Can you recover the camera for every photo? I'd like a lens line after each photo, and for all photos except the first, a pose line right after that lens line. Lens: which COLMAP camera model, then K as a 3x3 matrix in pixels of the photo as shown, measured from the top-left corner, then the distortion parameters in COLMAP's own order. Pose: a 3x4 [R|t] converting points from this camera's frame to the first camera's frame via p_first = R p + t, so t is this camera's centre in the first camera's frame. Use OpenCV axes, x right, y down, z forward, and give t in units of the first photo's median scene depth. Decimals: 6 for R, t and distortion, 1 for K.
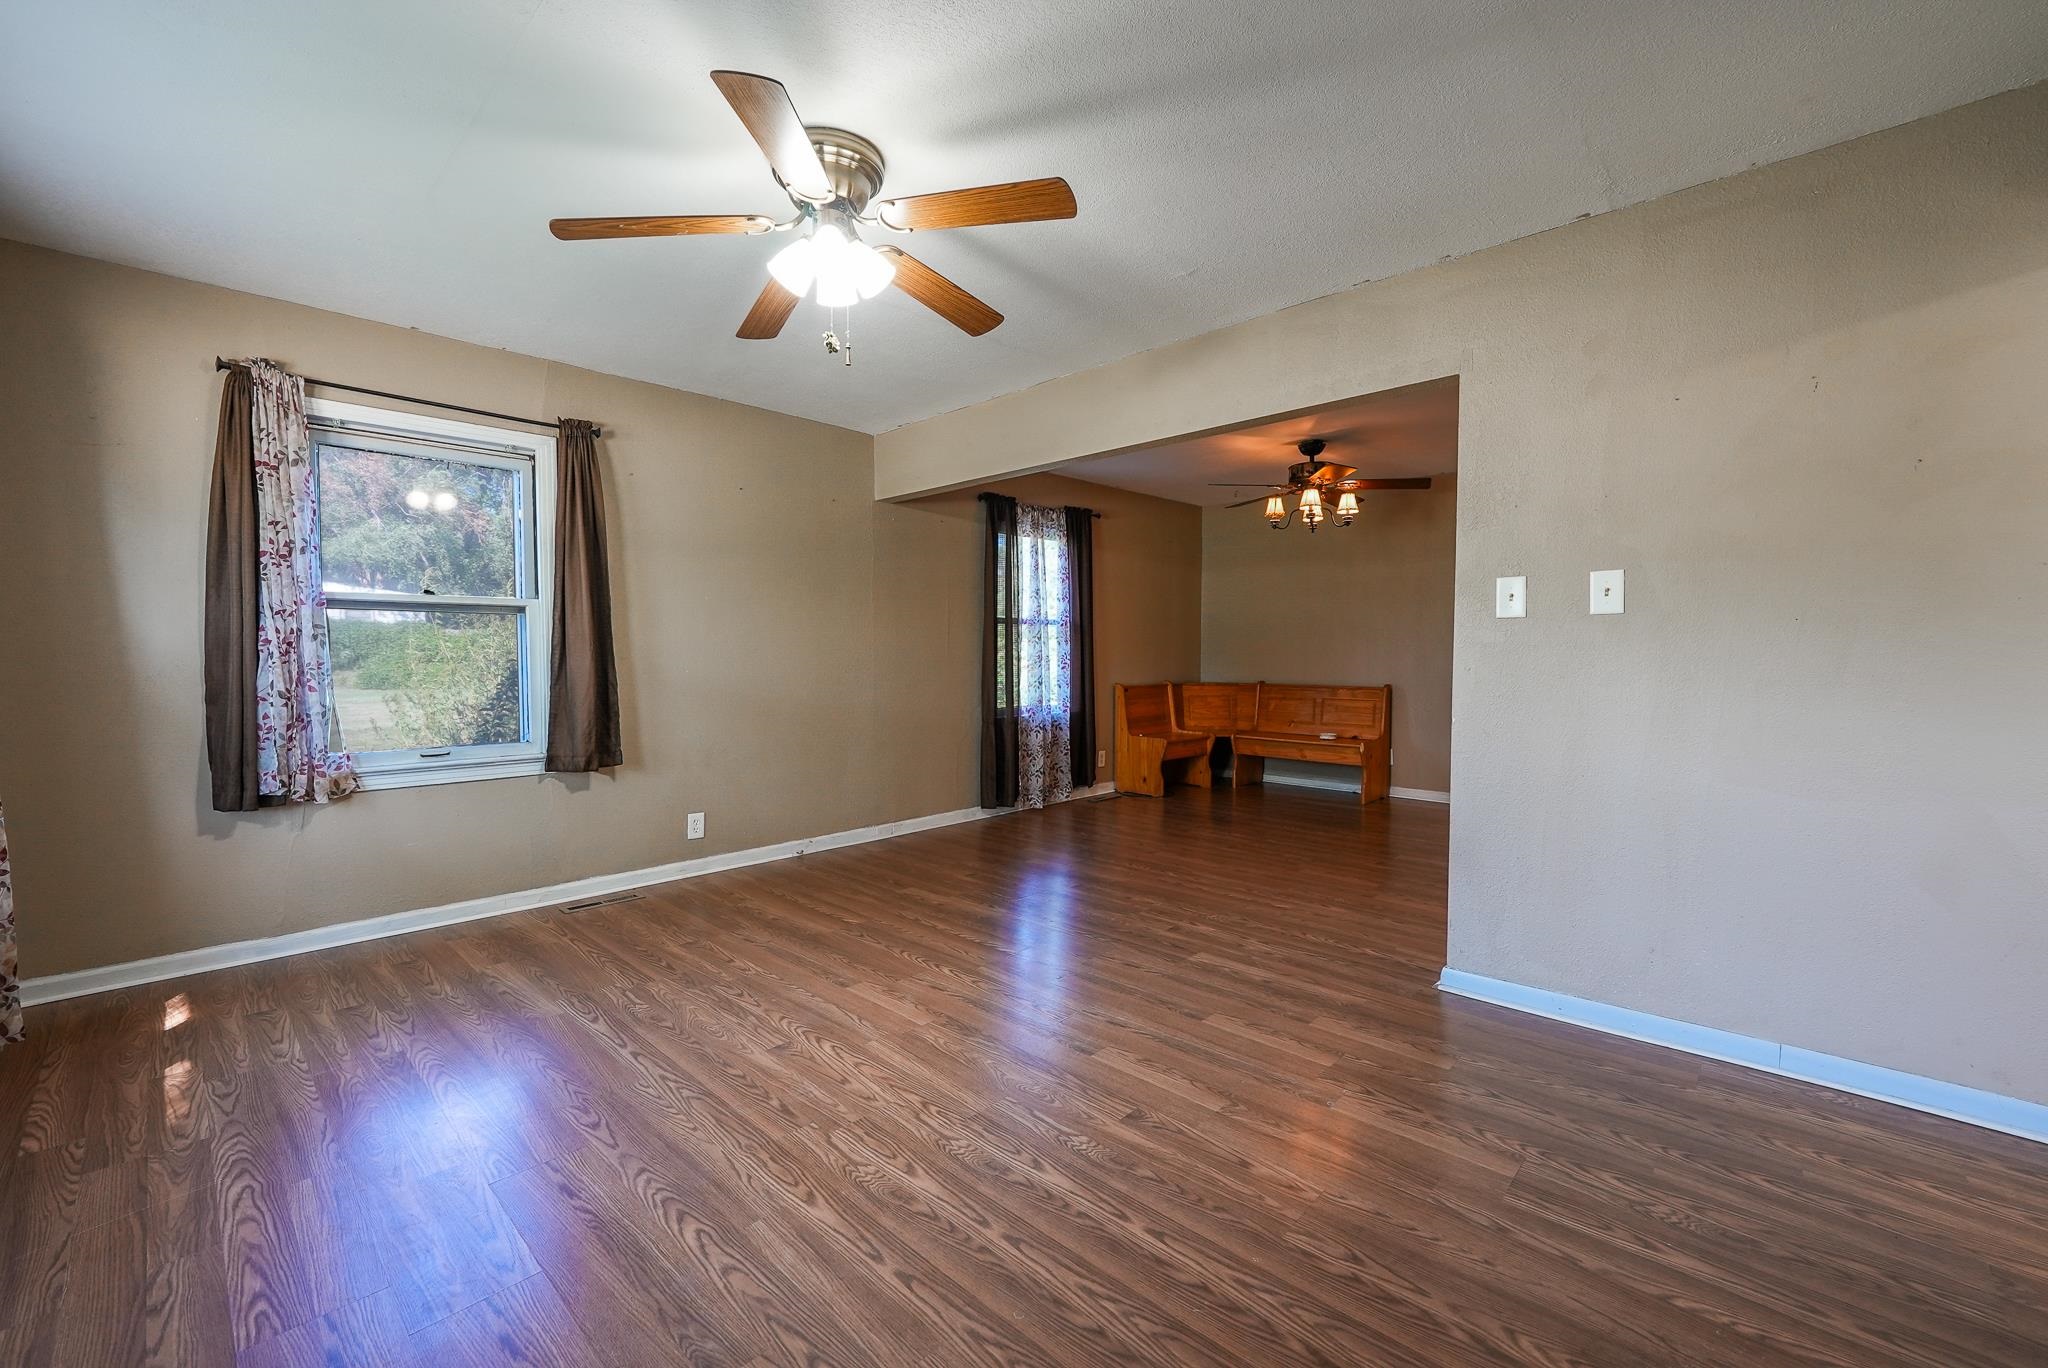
lens RADIAL K [[833.3, 0, 1023.5], [0, 833.3, 684.7], [0, 0, 1]] dist [-0.005833, -0.001491]
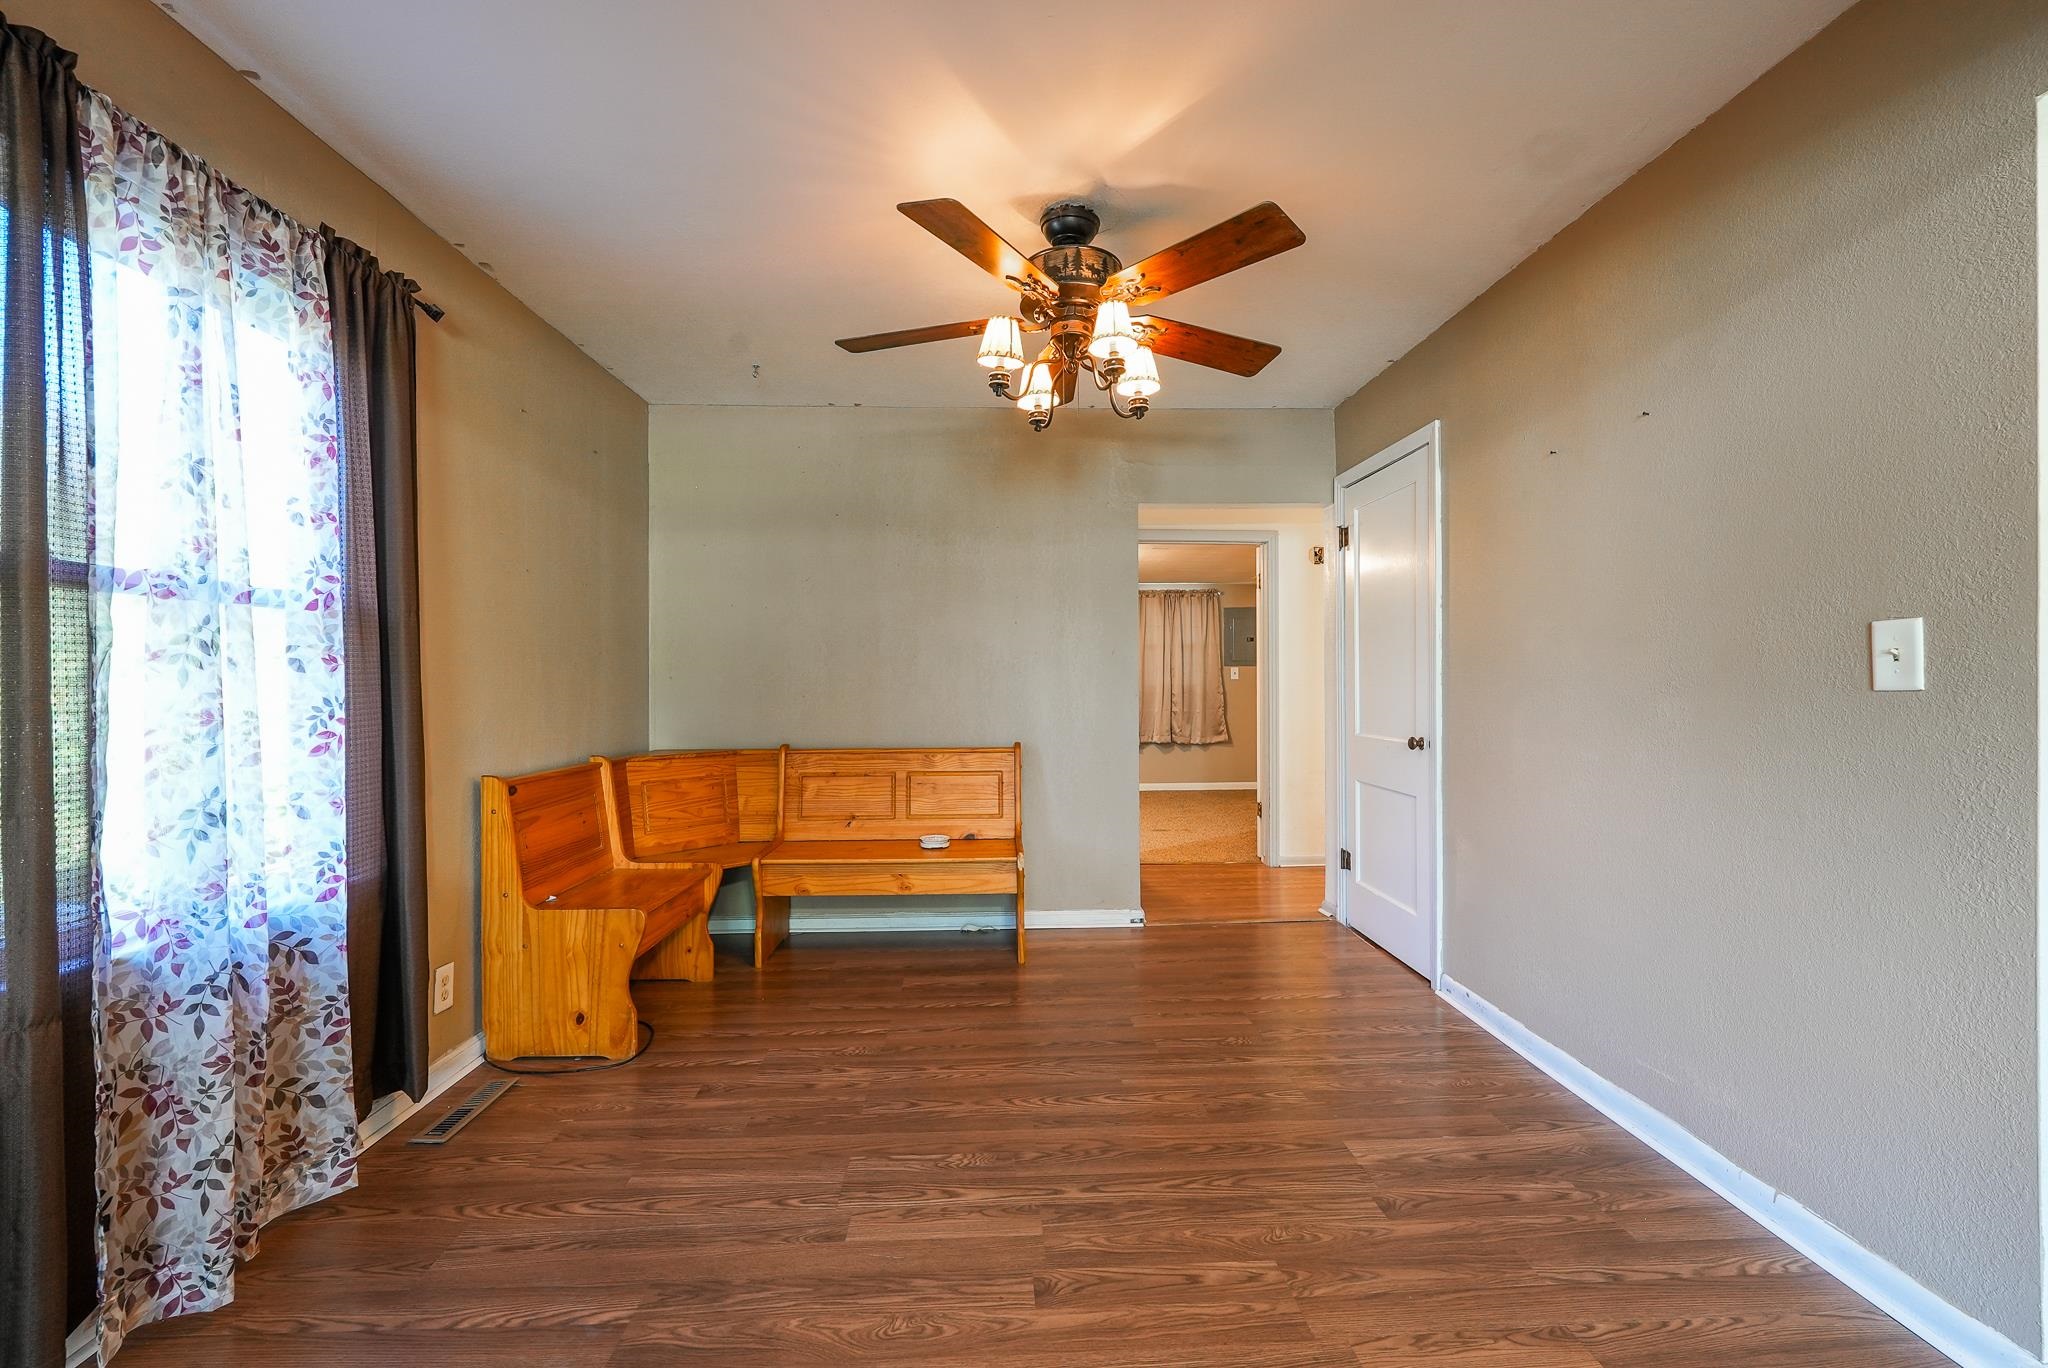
lens RADIAL K [[833.3, 0, 1026.5], [0, 833.3, 682.3], [0, 0, 1]] dist [-0.005833, -0.001491]
pose [[0.687297, -0.002199, 0.726373, 0.012650], [0.034568, 0.998961, -0.029684, -0.052953], [-0.725553, 0.045511, 0.686659, 1.206942]]
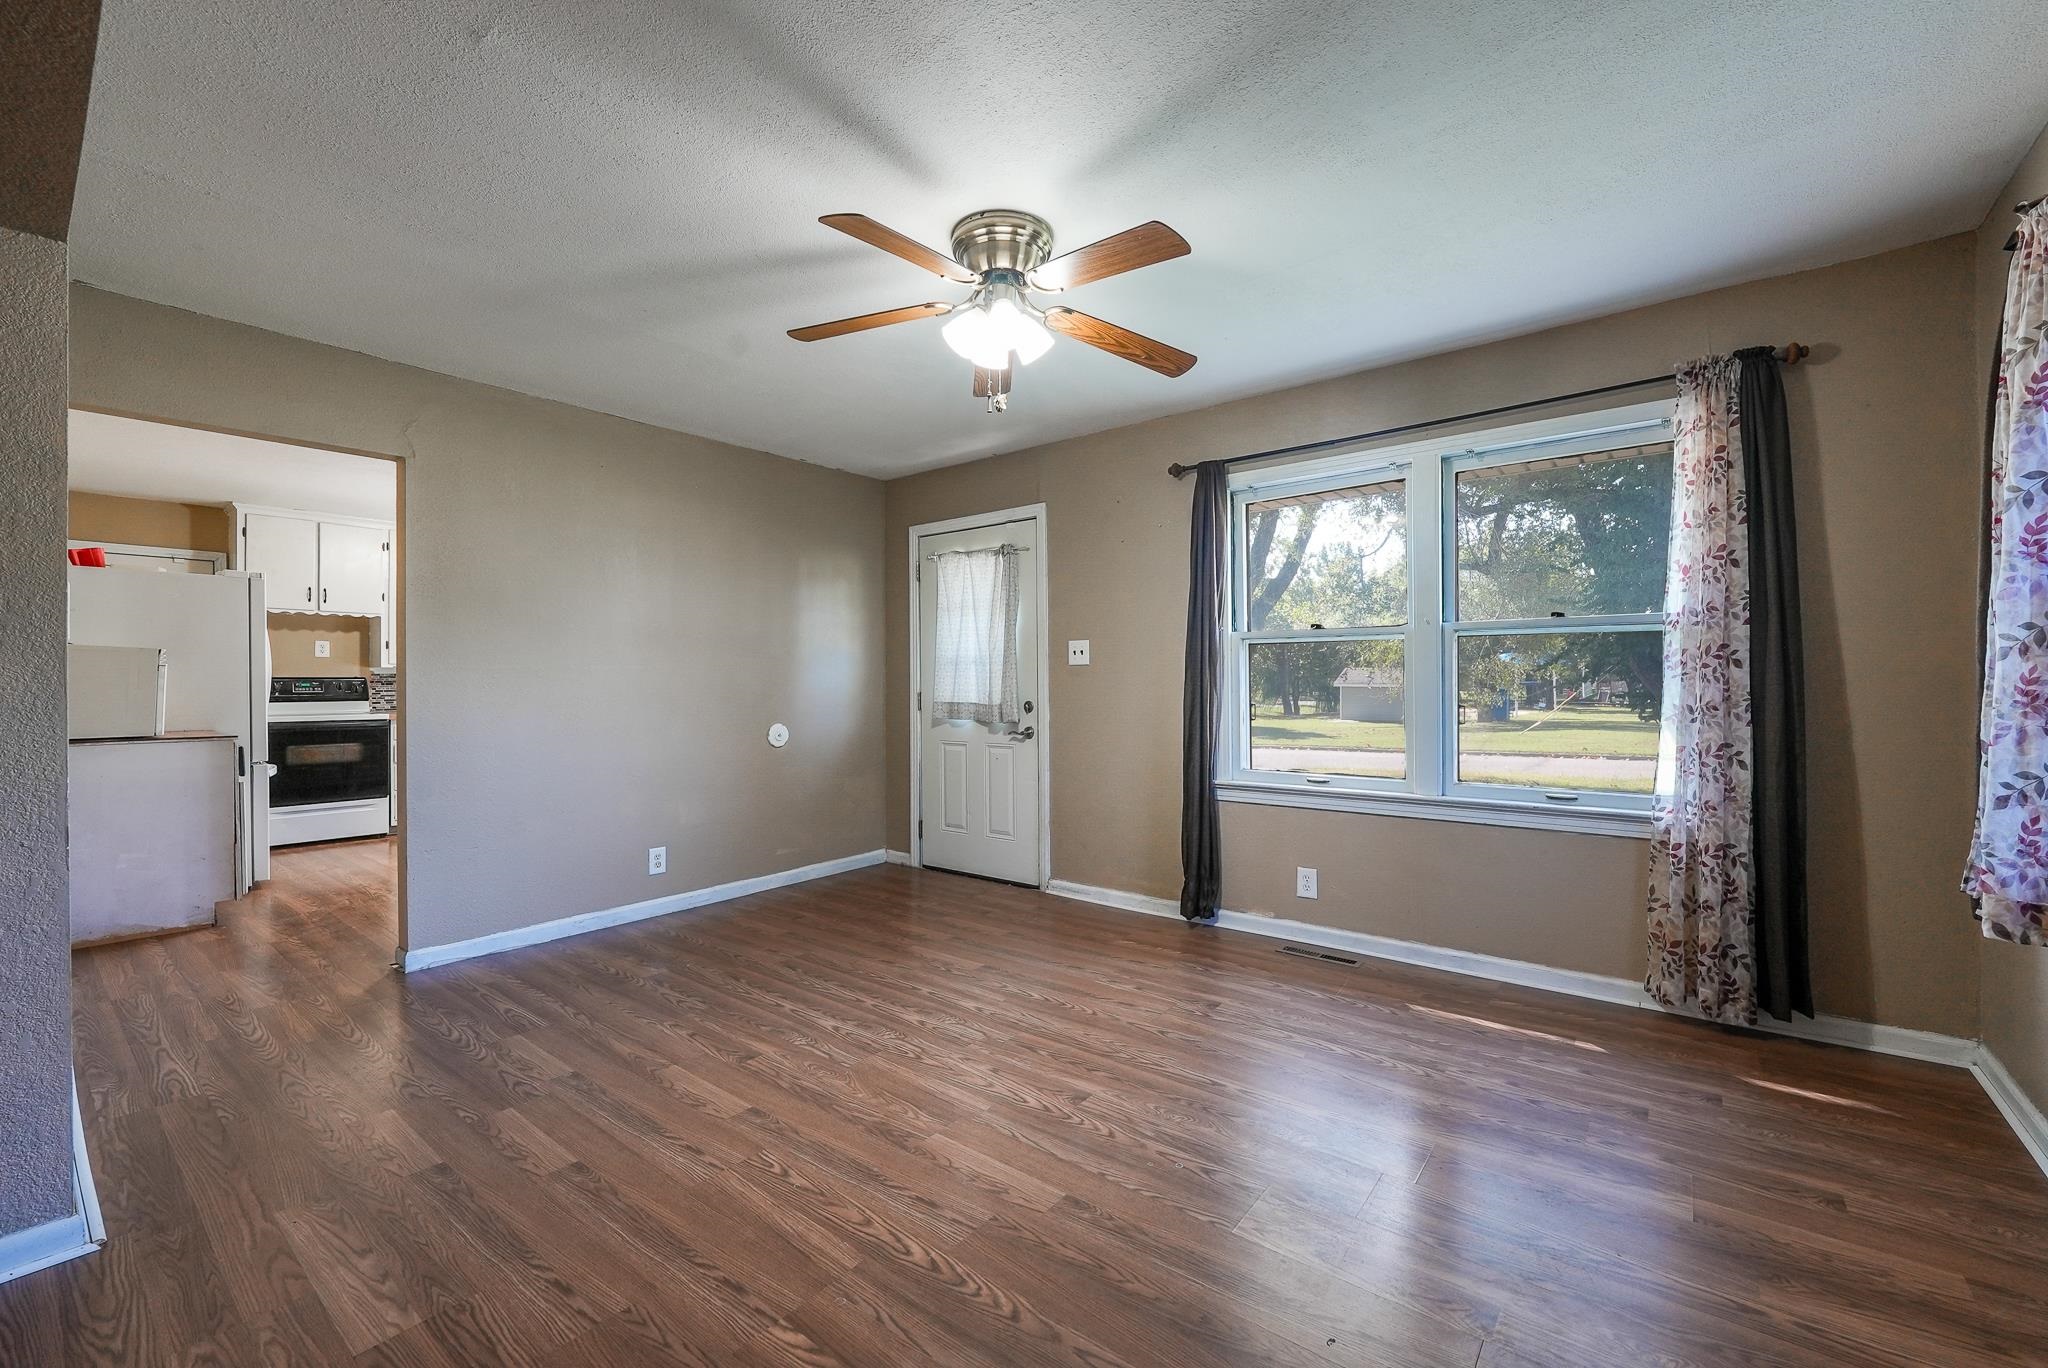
lens RADIAL K [[833.3, 0, 1024.4], [0, 833.3, 672.9], [0, 0, 1]] dist [-0.005833, -0.001491]
pose [[-0.995854, 0.006328, -0.090743, -0.112842], [0.003357, 0.999454, 0.032863, -0.064389], [0.090902, 0.032422, -0.995332, 1.500401]]
